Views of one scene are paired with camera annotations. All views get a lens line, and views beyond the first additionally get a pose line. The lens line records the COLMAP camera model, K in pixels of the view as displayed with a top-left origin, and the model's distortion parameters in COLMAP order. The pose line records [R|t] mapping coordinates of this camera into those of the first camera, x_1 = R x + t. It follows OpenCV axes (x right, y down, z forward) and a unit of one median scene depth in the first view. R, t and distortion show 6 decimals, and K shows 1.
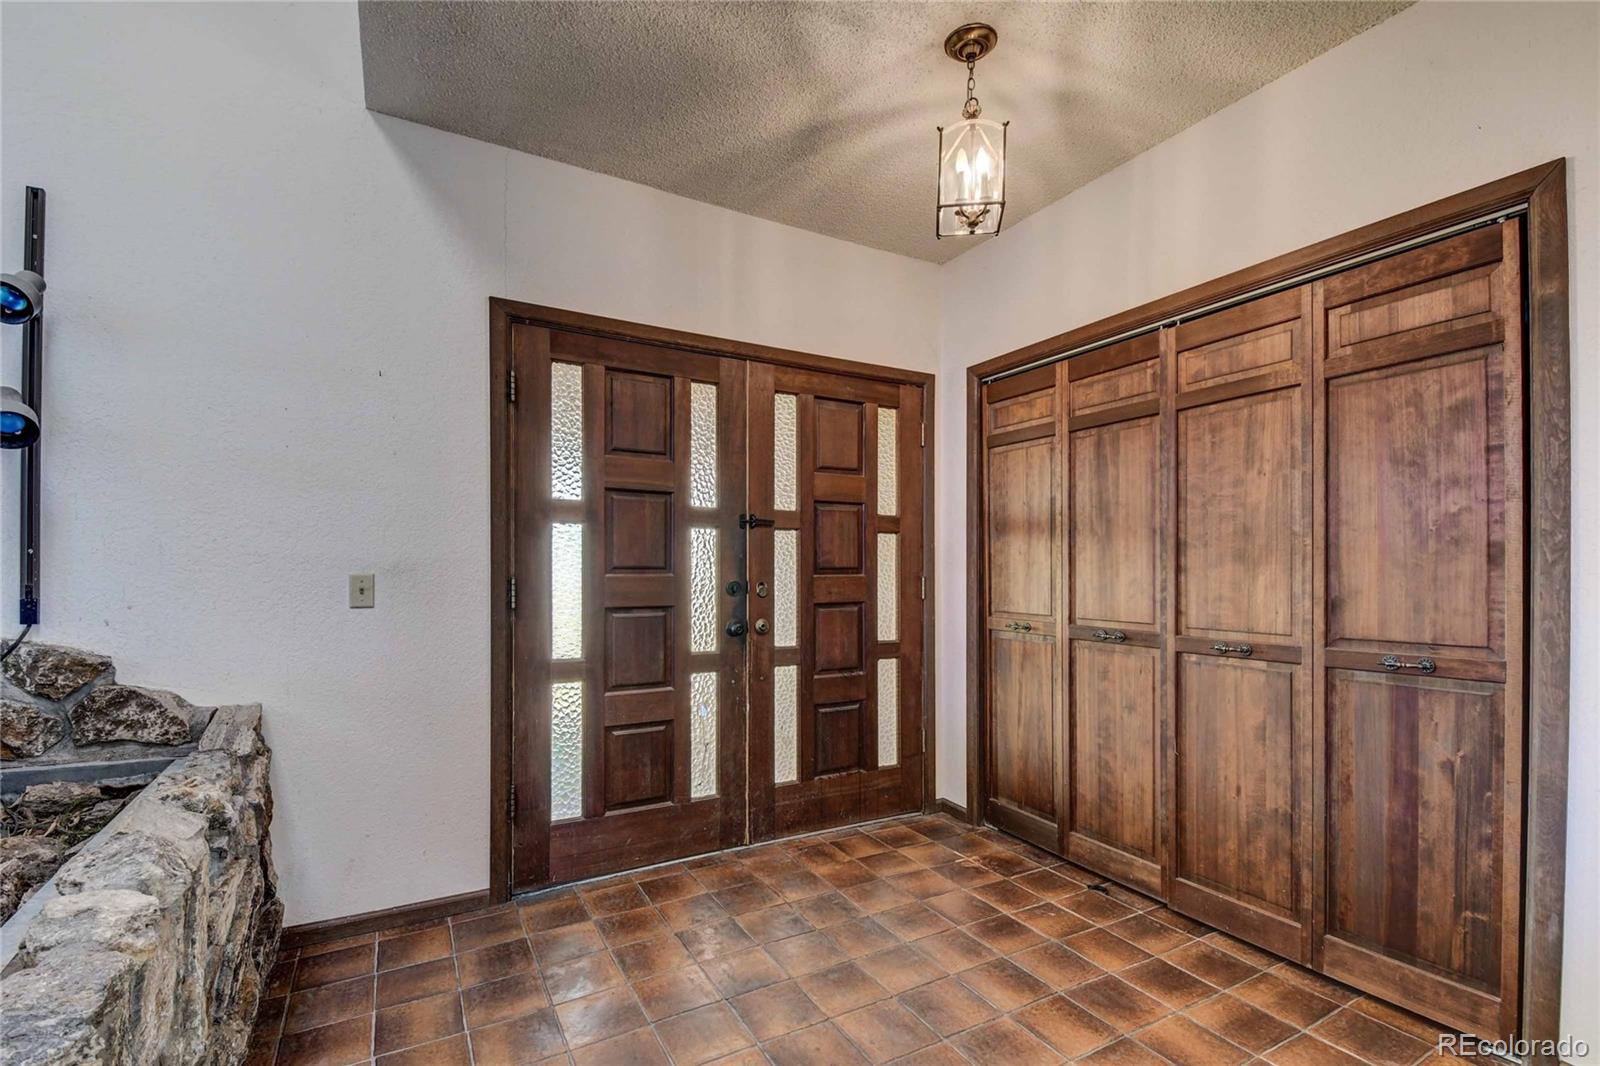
lens RADIAL K [[705.7, 0, 801.3], [0, 705.7, 570.7], [0, 0, 1]] dist [0.019761, -0.016613]
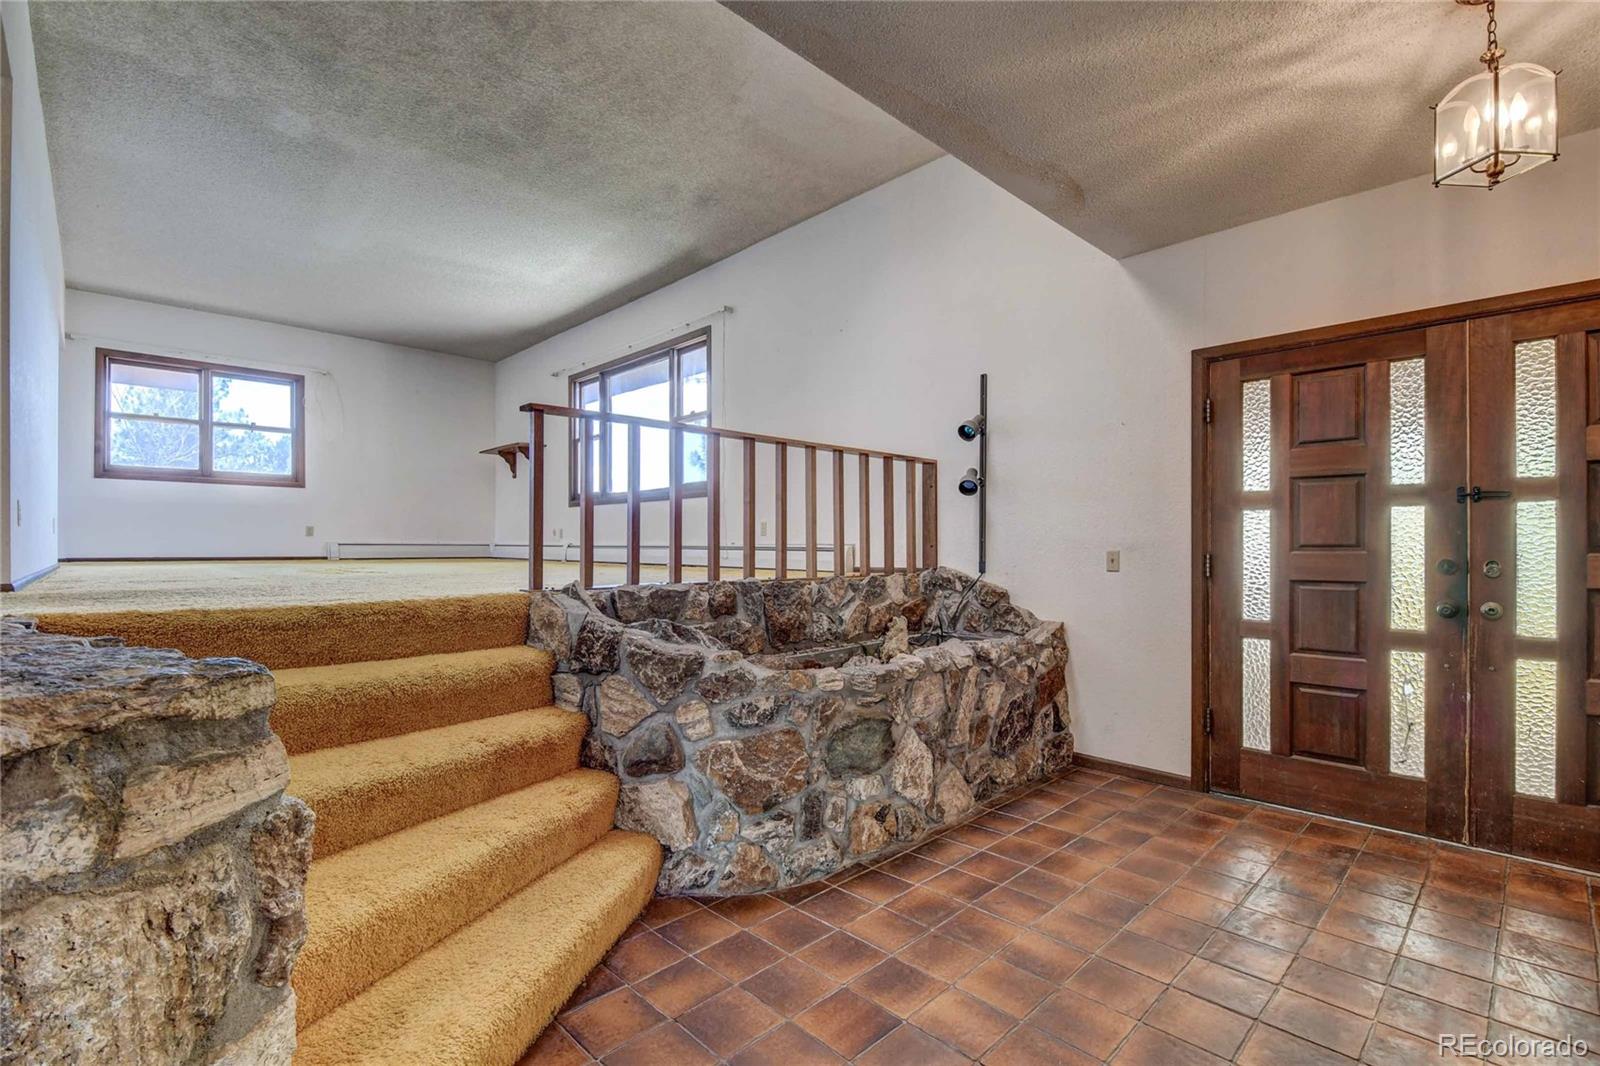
lens RADIAL K [[731.3, 0, 801.9], [0, 731.3, 547.6], [0, 0, 1]] dist [0.000029, -0.000063]
pose [[0.252957, -0.002314, -0.967475, 0.678928], [0.000542, 0.999997, -0.002250, 0.000972], [0.967477, 0.000044, 0.252957, -0.088344]]
